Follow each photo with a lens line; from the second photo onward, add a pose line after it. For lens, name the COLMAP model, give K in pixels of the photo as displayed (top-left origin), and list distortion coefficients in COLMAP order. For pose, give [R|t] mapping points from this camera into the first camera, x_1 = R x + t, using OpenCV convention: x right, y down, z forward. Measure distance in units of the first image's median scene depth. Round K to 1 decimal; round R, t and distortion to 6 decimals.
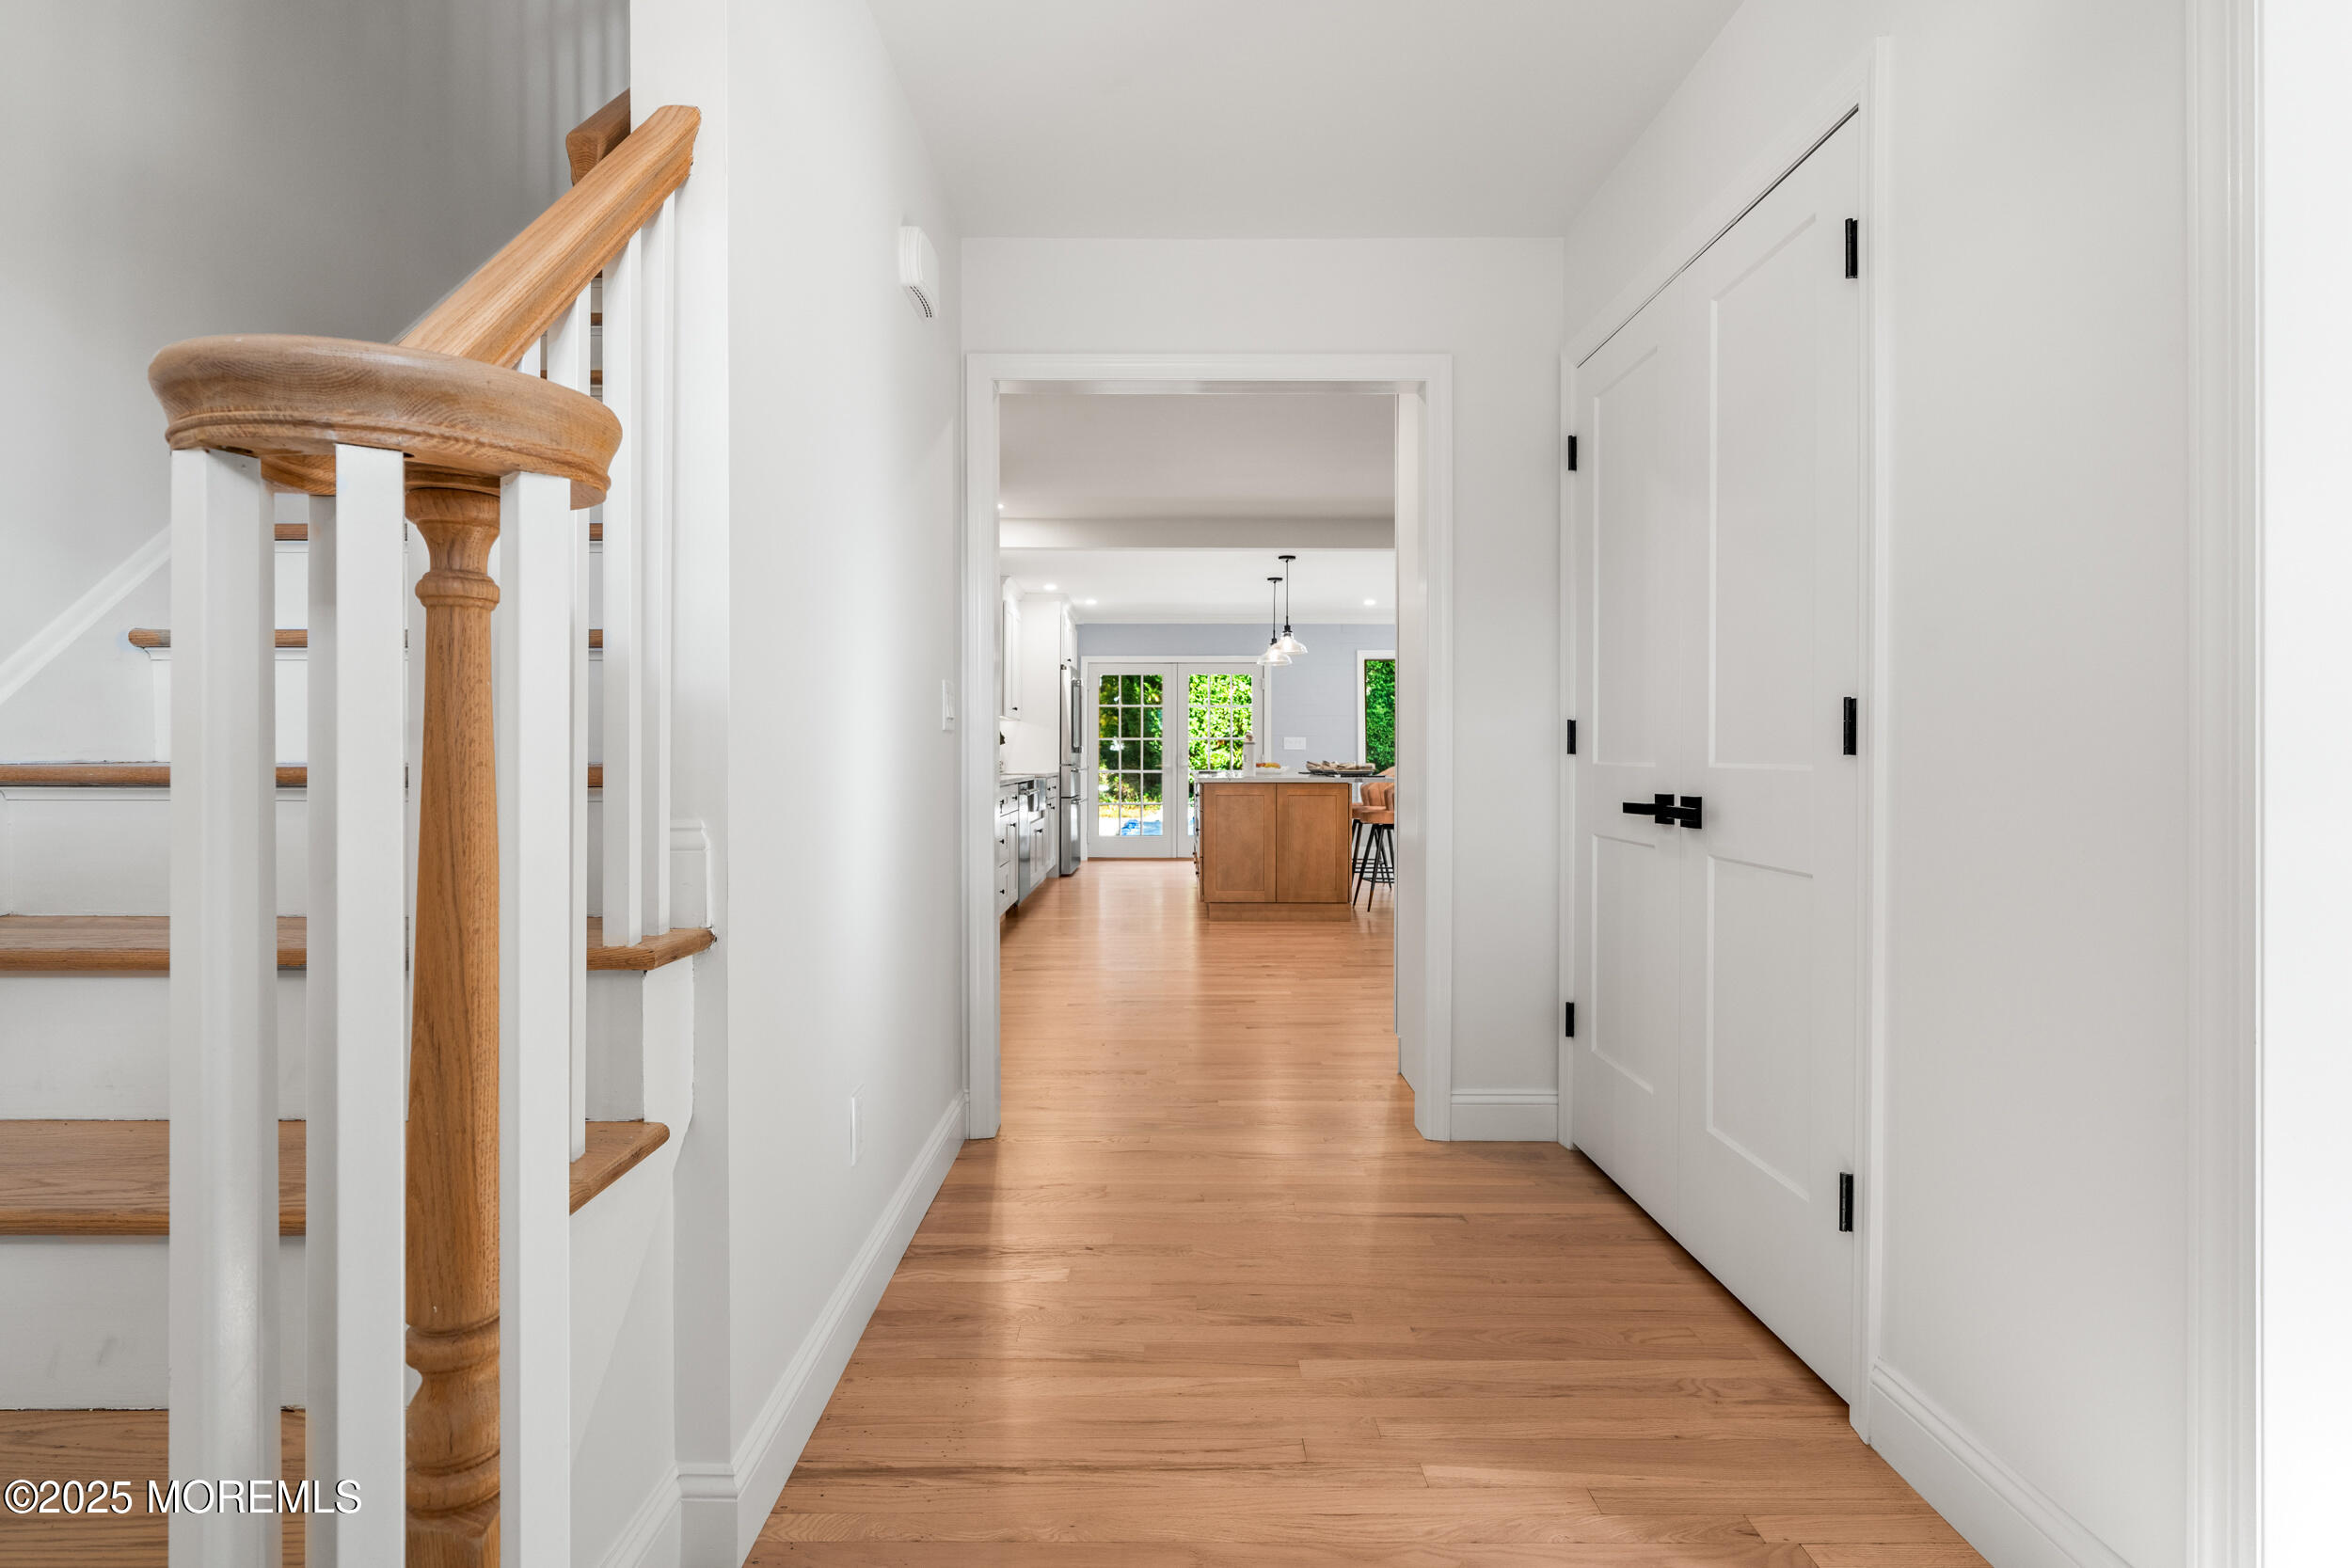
lens RADIAL K [[1138.9, 0, 1163.8], [0, 1138.9, 752.8], [0, 0, 1]] dist [-0.003039, -0.000494]
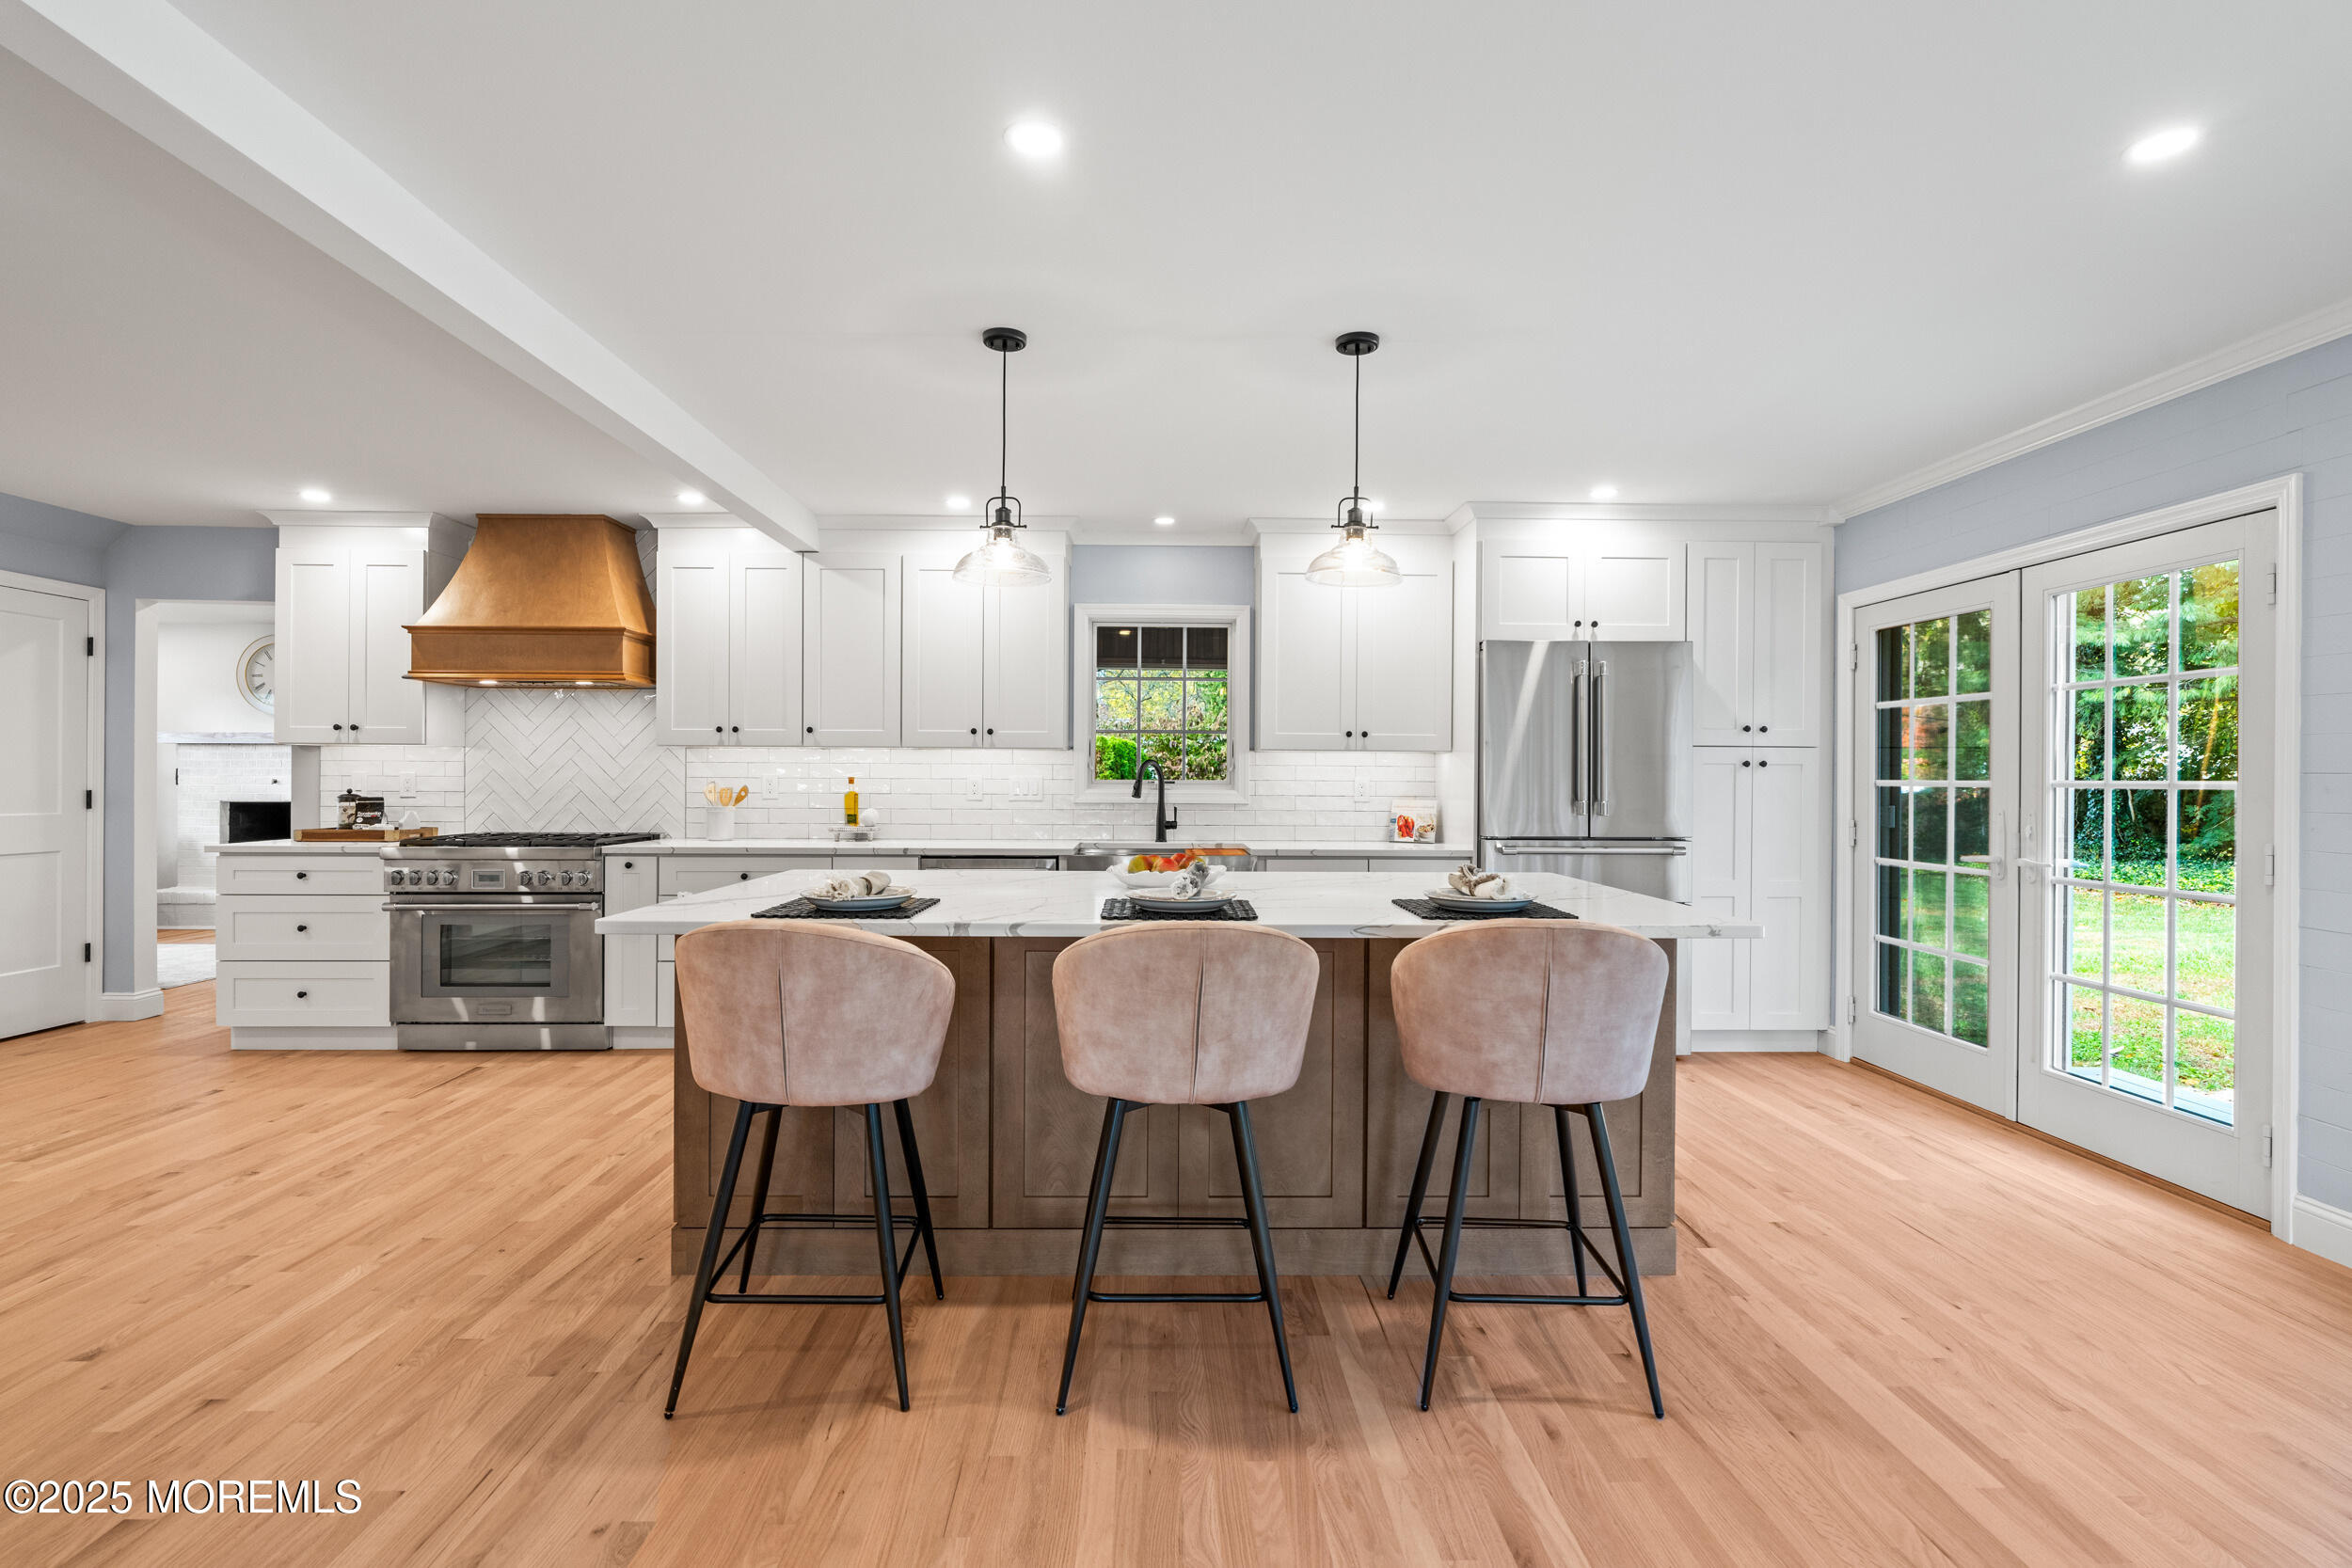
lens RADIAL K [[1076.8, 0, 1171.8], [0, 1076.8, 779.0], [0, 0, 1]] dist [-0.003220, 0.000300]
pose [[0.028363, 0.000602, -0.999597, 1.188885], [-0.002916, 0.999996, 0.000520, -0.047623], [0.999593, 0.002900, 0.028365, 2.590586]]
